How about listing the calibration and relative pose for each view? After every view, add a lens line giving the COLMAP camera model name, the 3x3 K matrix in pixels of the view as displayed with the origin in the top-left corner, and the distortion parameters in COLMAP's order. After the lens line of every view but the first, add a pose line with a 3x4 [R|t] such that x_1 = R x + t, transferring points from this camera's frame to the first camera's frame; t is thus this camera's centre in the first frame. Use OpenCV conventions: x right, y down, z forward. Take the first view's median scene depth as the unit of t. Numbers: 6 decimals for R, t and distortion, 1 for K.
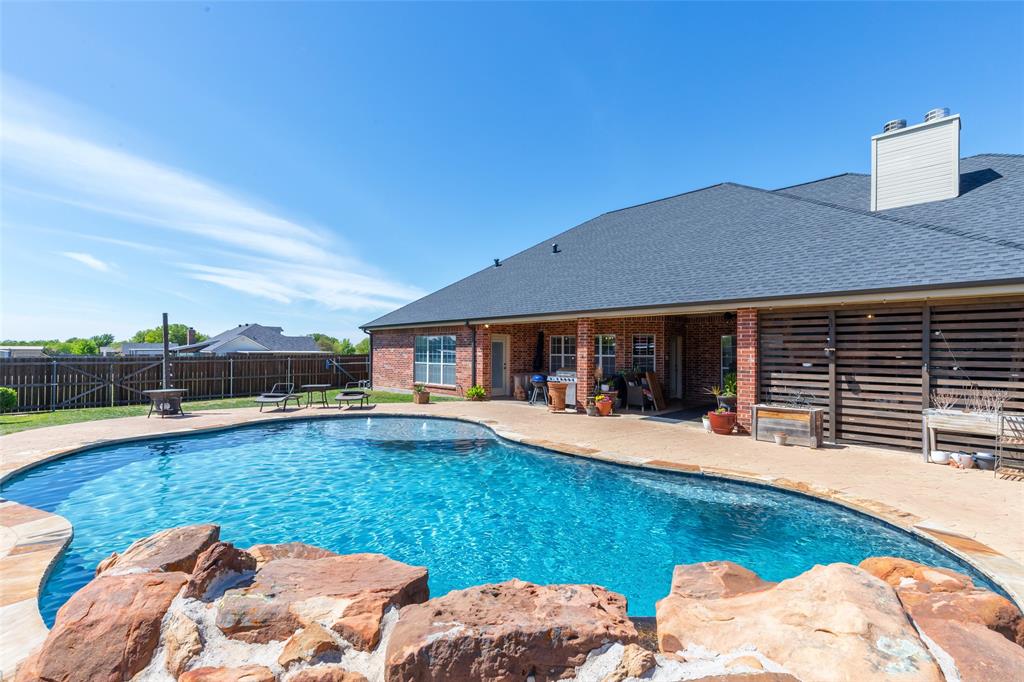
lens RADIAL K [[464.1, 0, 514.8], [0, 464.1, 337.2], [0, 0, 1]] dist [0.018422, -0.006809]
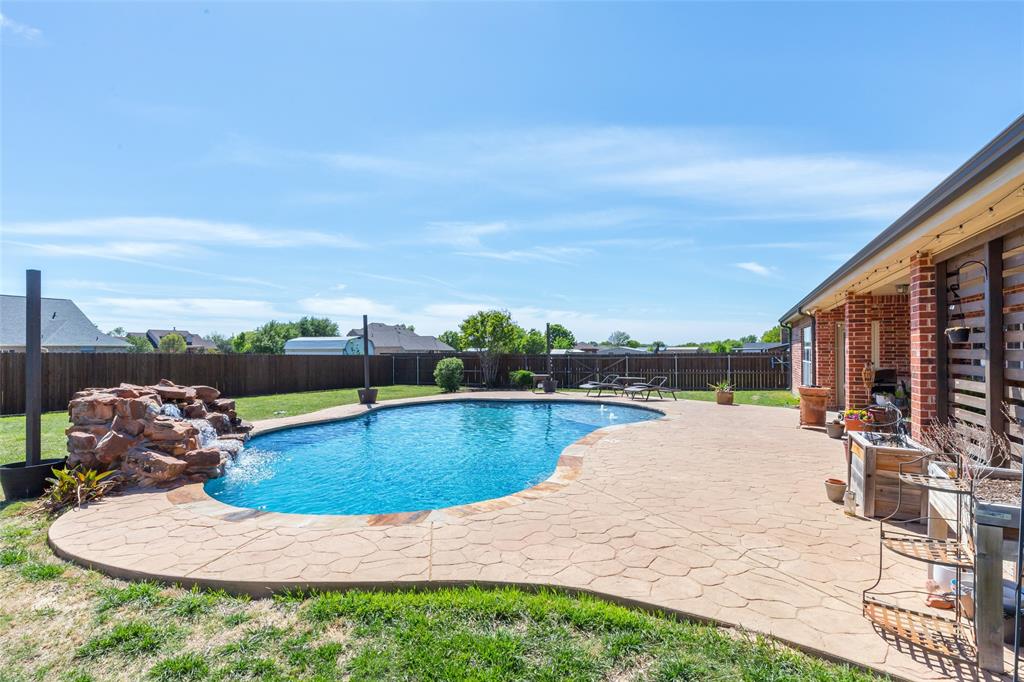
lens RADIAL K [[536.9, 0, 505.4], [0, 536.9, 344.9], [0, 0, 1]] dist [0.005988, -0.003057]
pose [[0.339673, -0.019012, -0.940351, 0.612574], [0.037740, 0.999266, -0.006571, 0.017215], [0.939786, -0.033257, 0.340142, 0.232383]]
